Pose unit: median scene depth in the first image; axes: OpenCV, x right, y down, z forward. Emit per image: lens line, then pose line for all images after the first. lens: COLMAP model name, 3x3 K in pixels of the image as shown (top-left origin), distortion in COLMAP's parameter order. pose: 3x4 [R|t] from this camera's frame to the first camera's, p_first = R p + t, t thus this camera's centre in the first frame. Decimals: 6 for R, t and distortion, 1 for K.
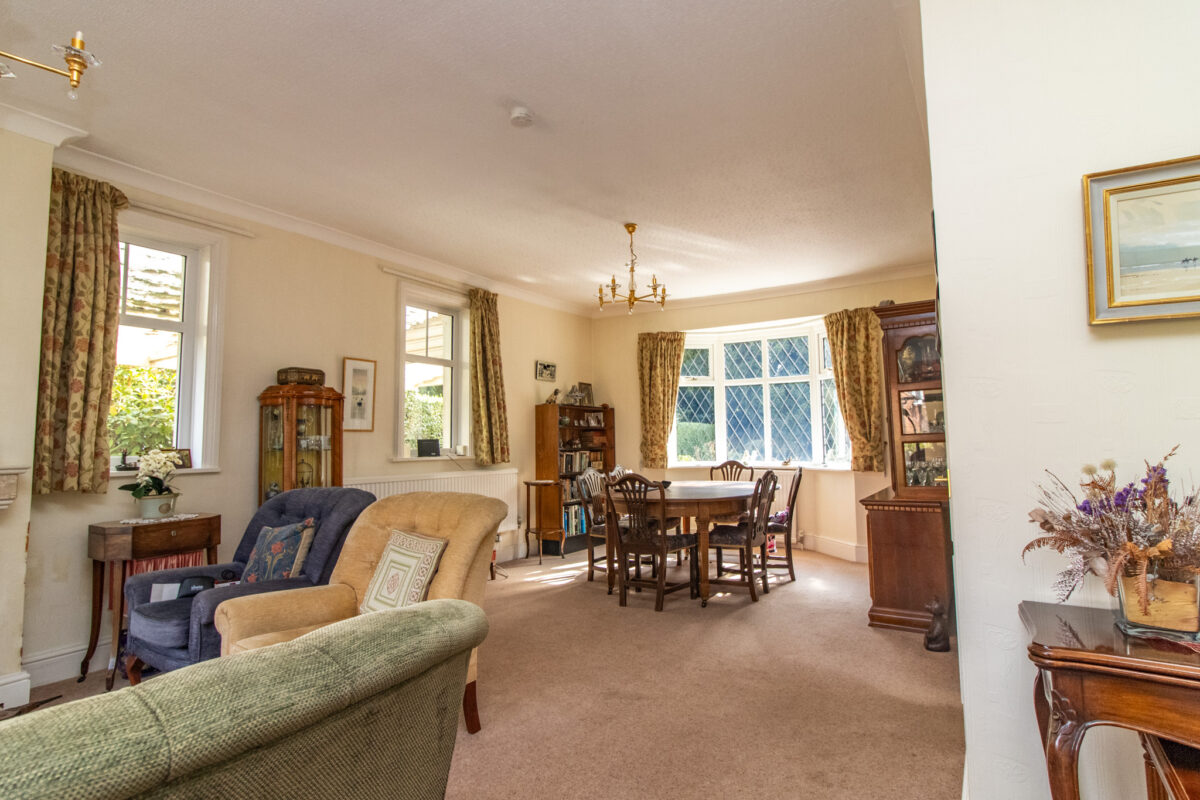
lens RADIAL K [[587.9, 0, 600.0], [0, 587.9, 395.9], [0, 0, 1]] dist [-0.000008, -0.000012]
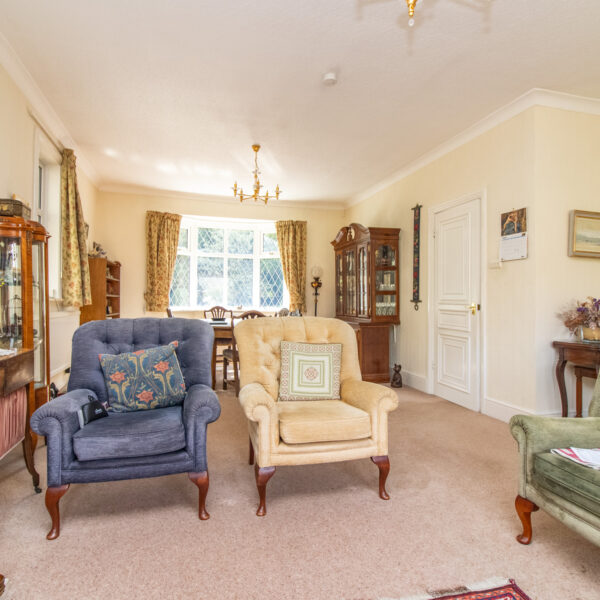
lens RADIAL K [[414.7, 0, 301.9], [0, 414.7, 298.2], [0, 0, 1]] dist [0.000209, -0.000032]
pose [[0.684064, 0.022872, 0.729063, -0.452301], [-0.075842, 0.996321, 0.039905, 0.032753], [-0.725468, -0.082591, 0.683282, 0.113007]]
